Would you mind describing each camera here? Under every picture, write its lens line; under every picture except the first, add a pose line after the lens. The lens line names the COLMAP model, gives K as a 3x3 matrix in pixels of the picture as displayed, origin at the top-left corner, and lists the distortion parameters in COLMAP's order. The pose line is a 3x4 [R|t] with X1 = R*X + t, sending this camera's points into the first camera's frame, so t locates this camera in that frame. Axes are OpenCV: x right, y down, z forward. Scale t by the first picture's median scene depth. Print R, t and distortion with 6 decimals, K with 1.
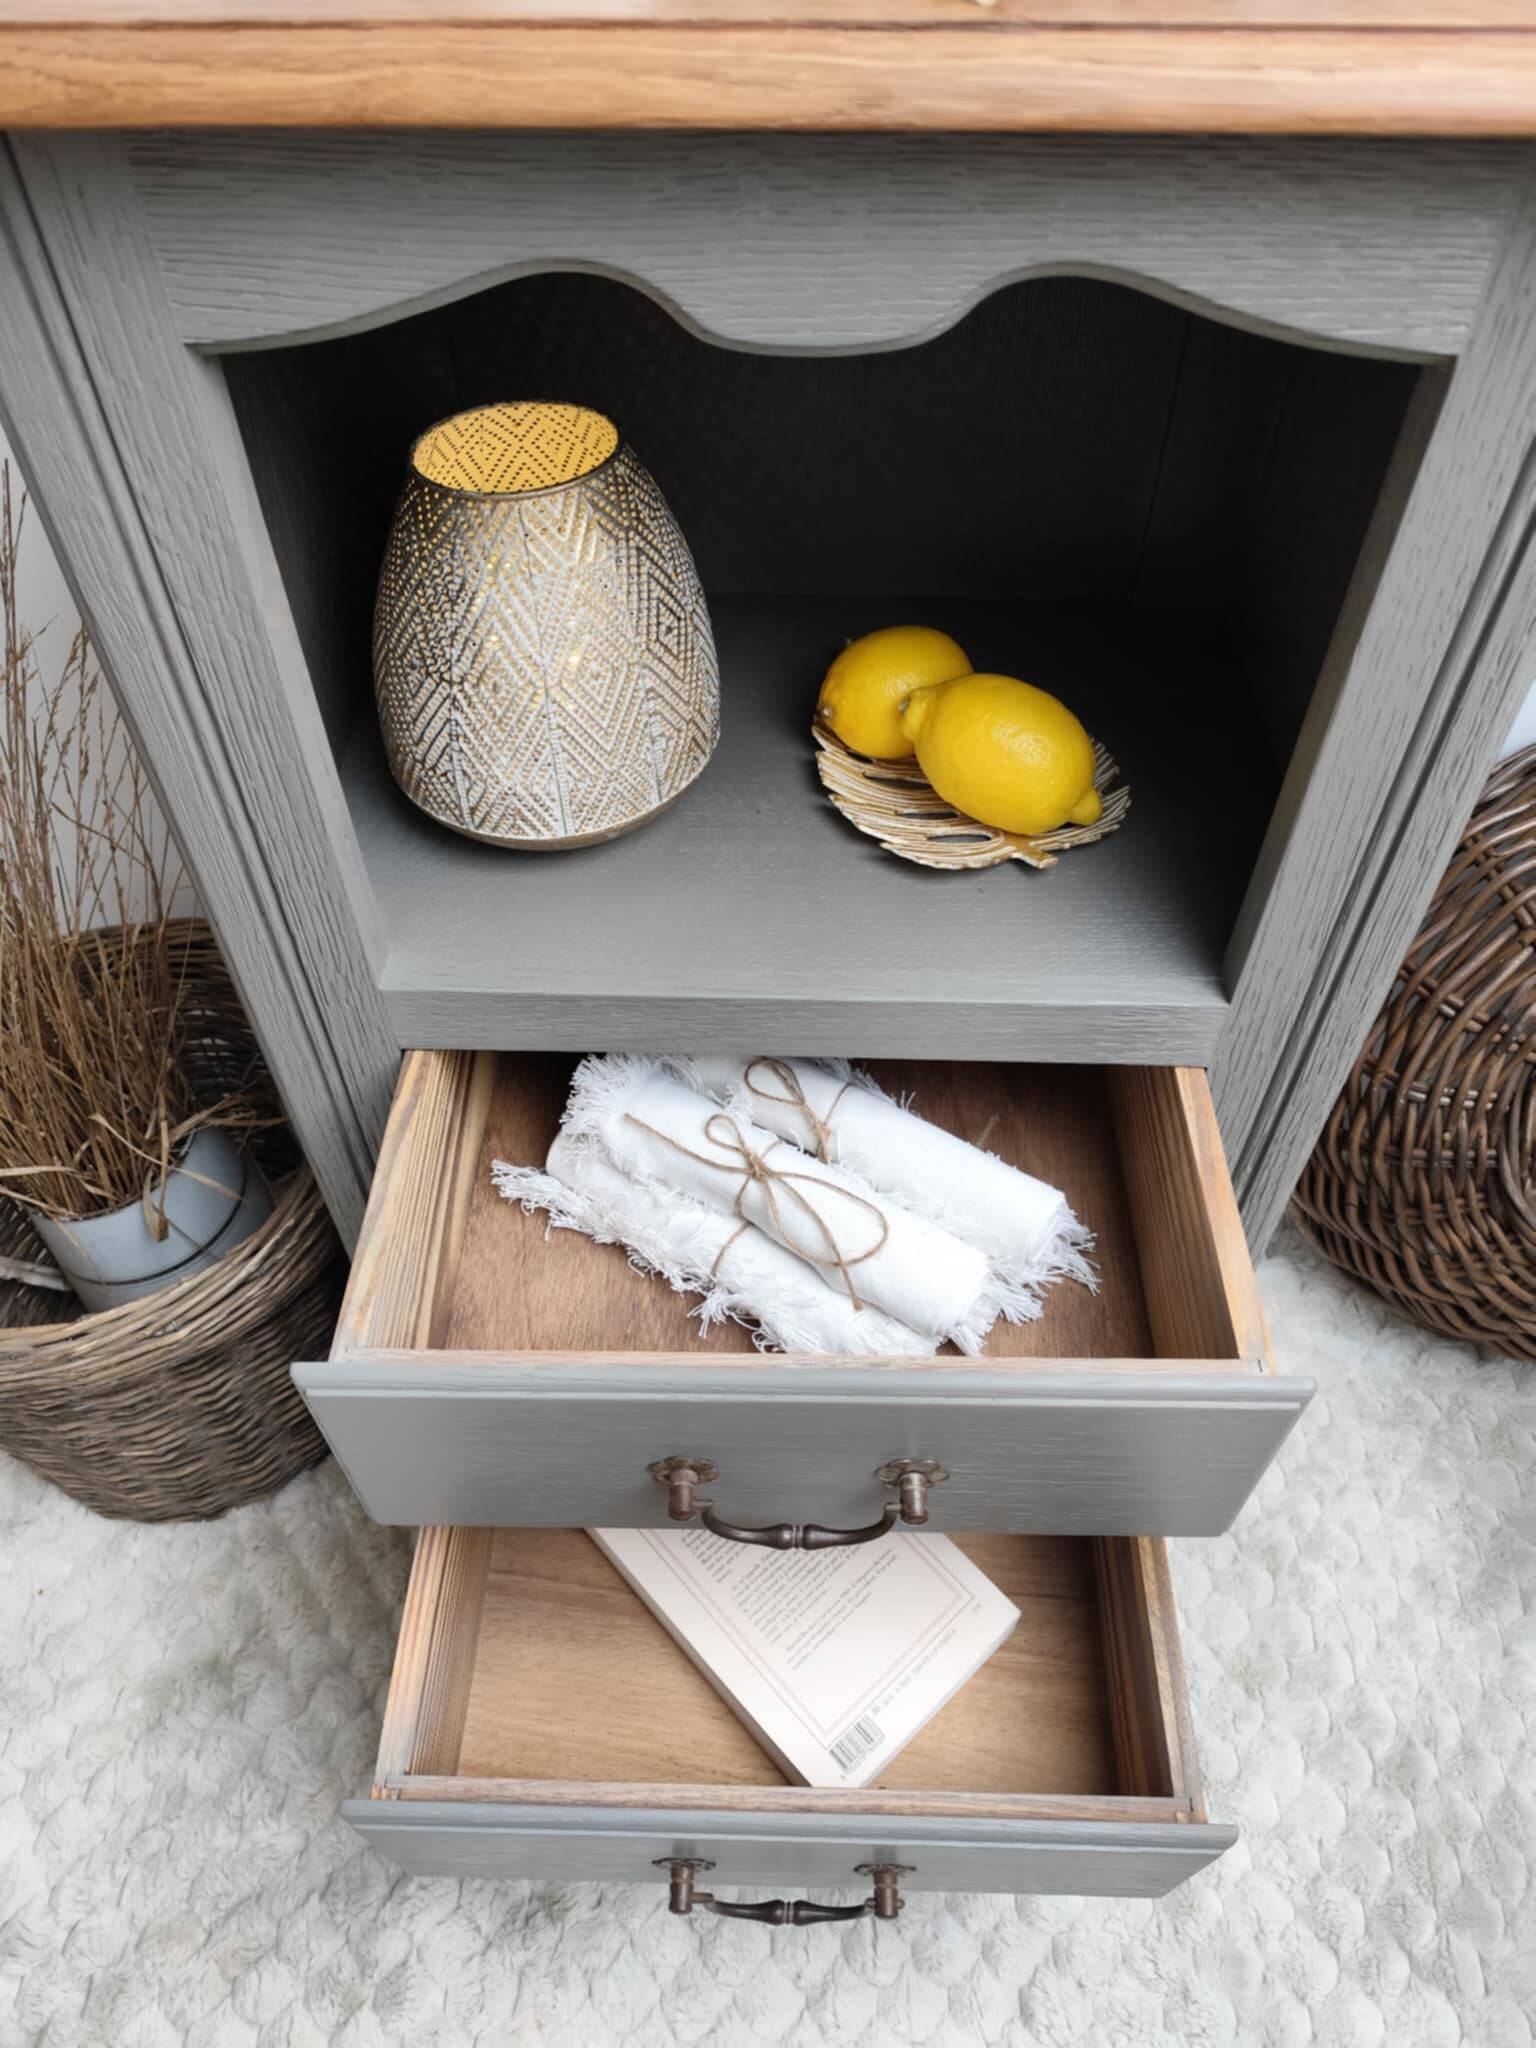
lens RADIAL K [[1425.6, 0, 767.1], [0, 1425.6, 1036.5], [0, 0, 1]] dist [0.020515, -0.032747]
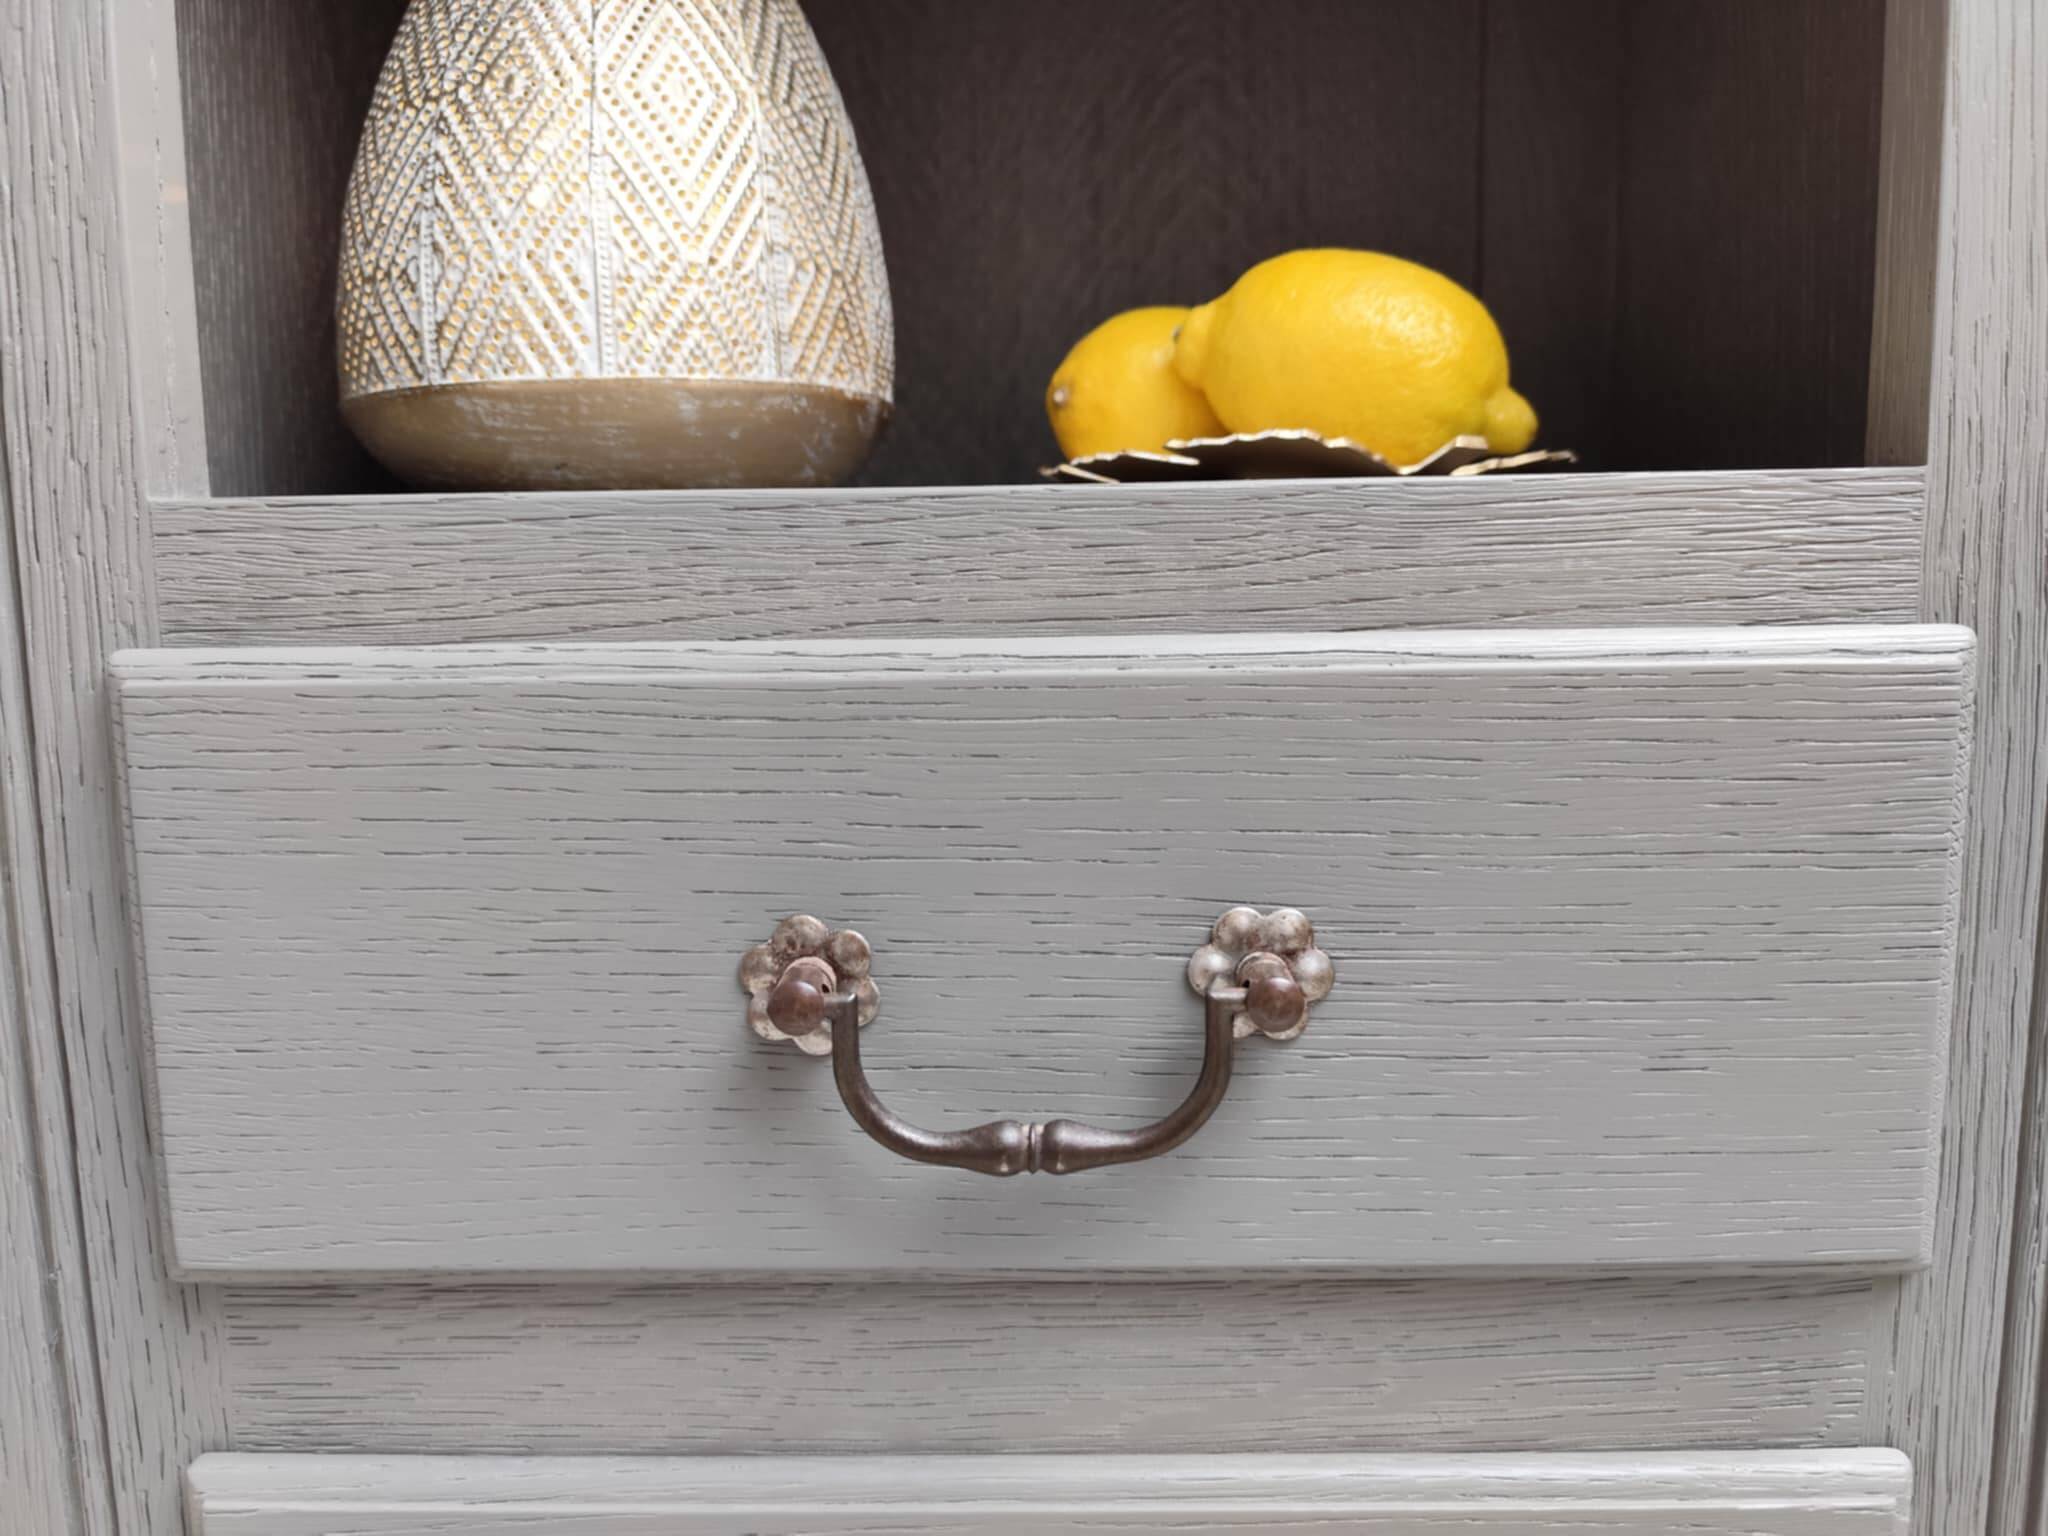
lens RADIAL K [[1458.8, 0, 1023.9], [0, 1458.8, 768.0], [0, 0, 1]] dist [-0.024309, -0.003450]
pose [[0.999742, -0.010963, 0.019915, 0.007847], [0.021407, 0.748813, -0.662436, 0.255980], [-0.007651, 0.662691, 0.748854, 0.493397]]
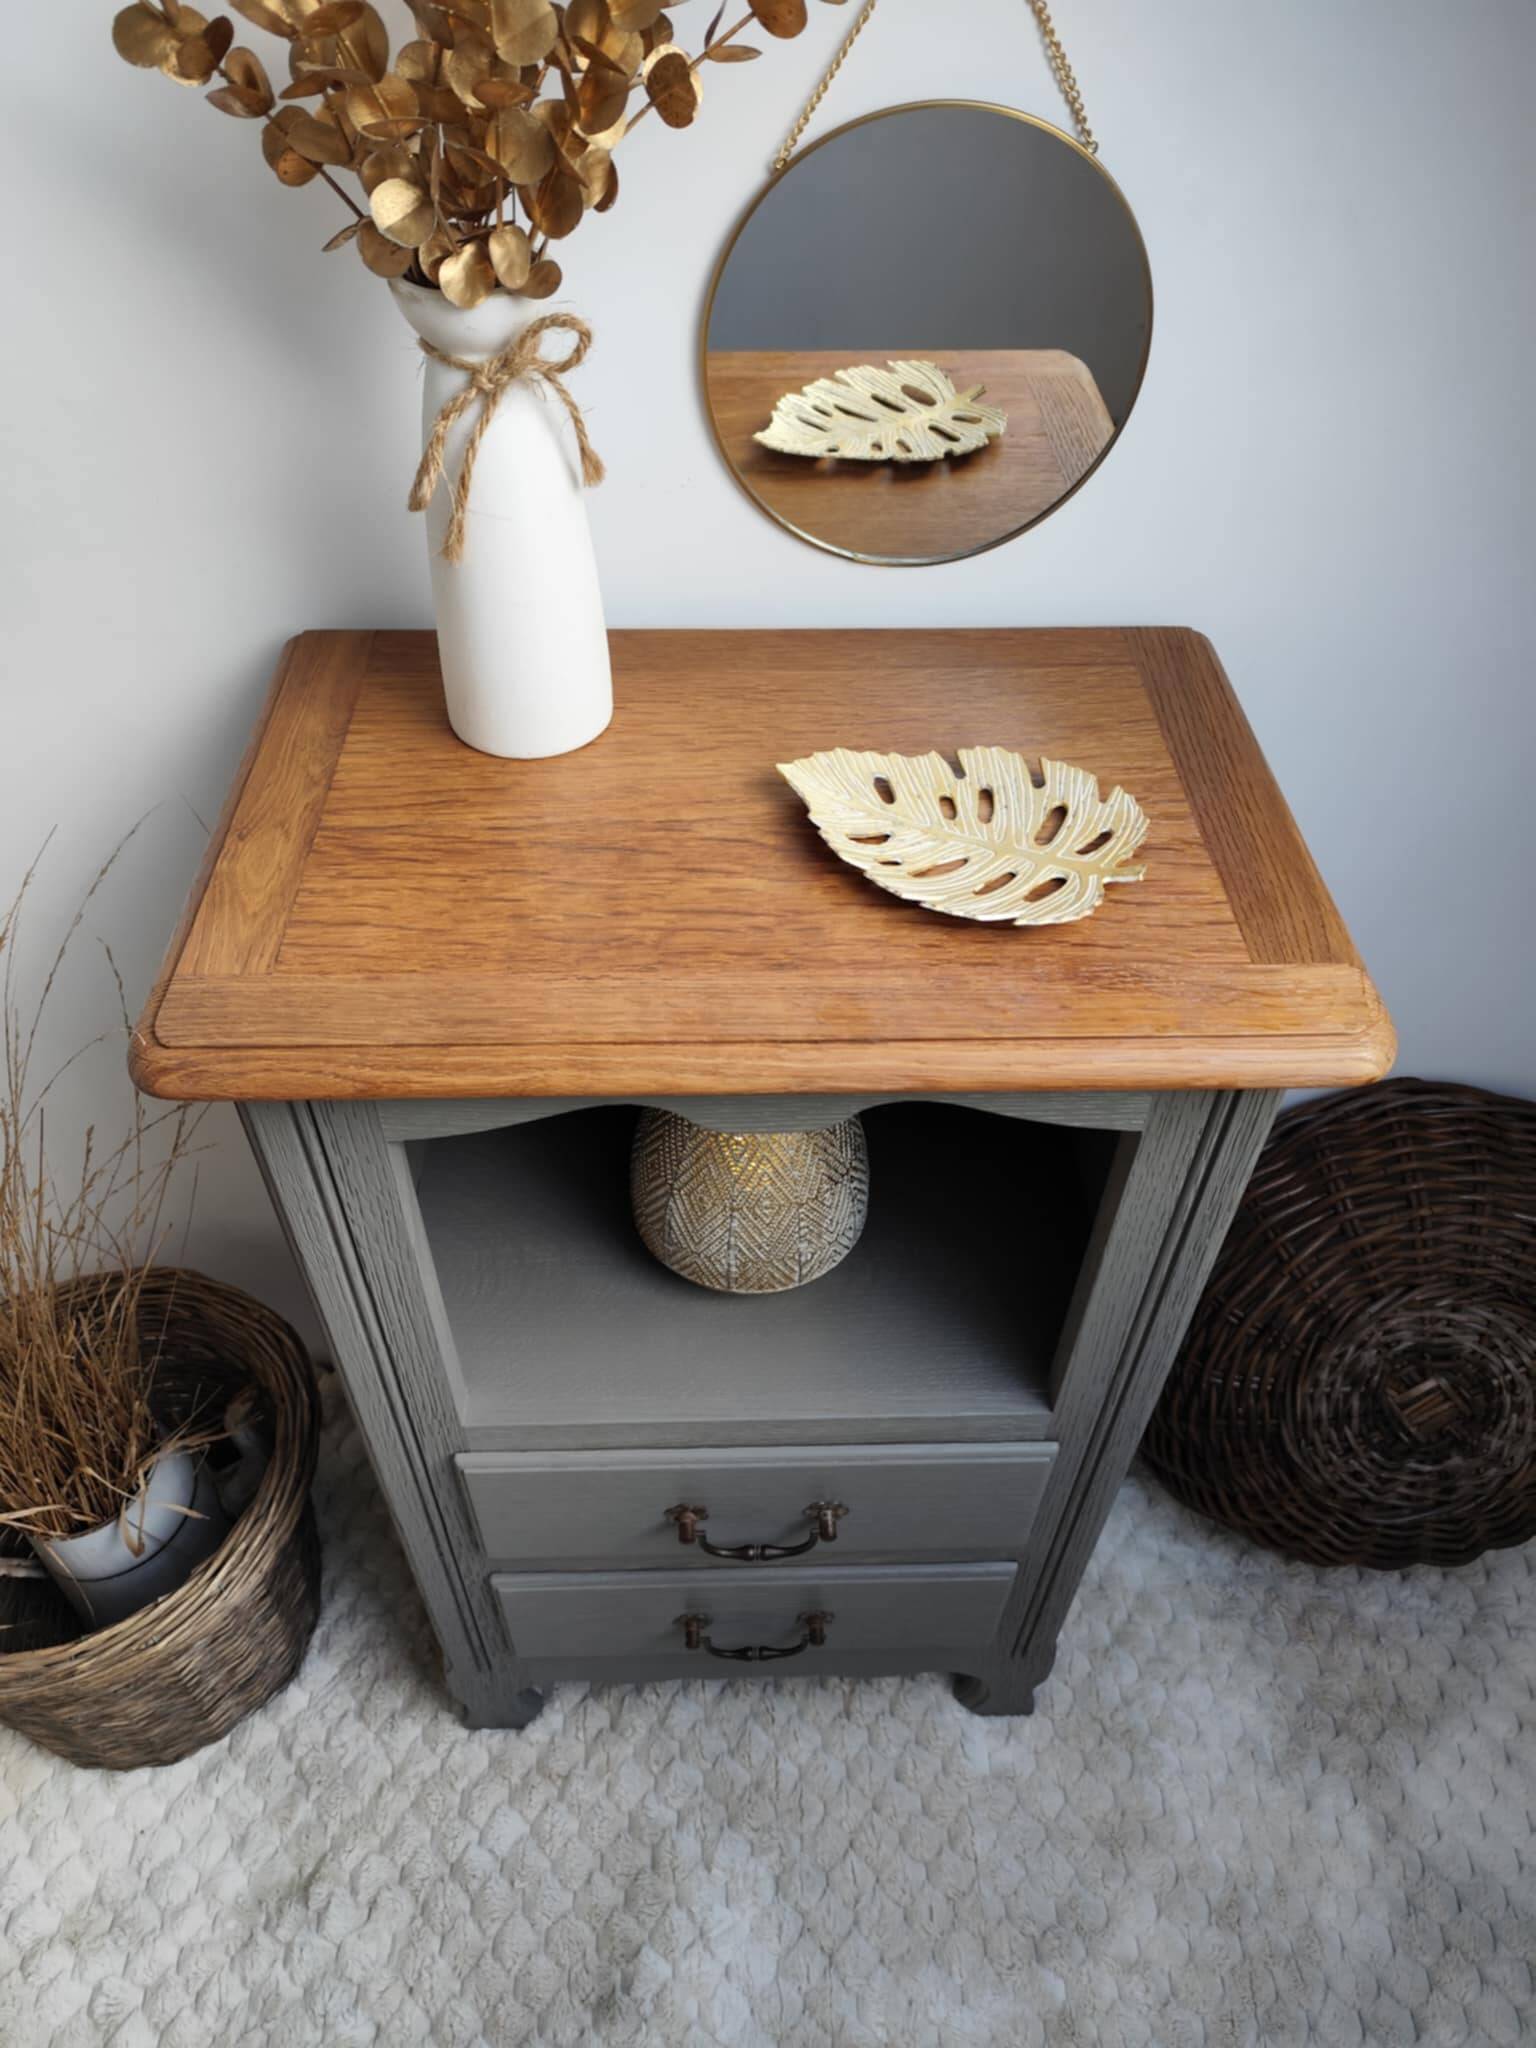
lens RADIAL K [[1425.6, 0, 763.9], [0, 1425.6, 1021.5], [0, 0, 1]] dist [0.020515, -0.032747]
pose [[0.997505, -0.032474, 0.062679, -0.035015], [0.035679, 0.998076, -0.050700, -0.250621], [-0.060912, 0.052810, 0.996745, -0.322850]]
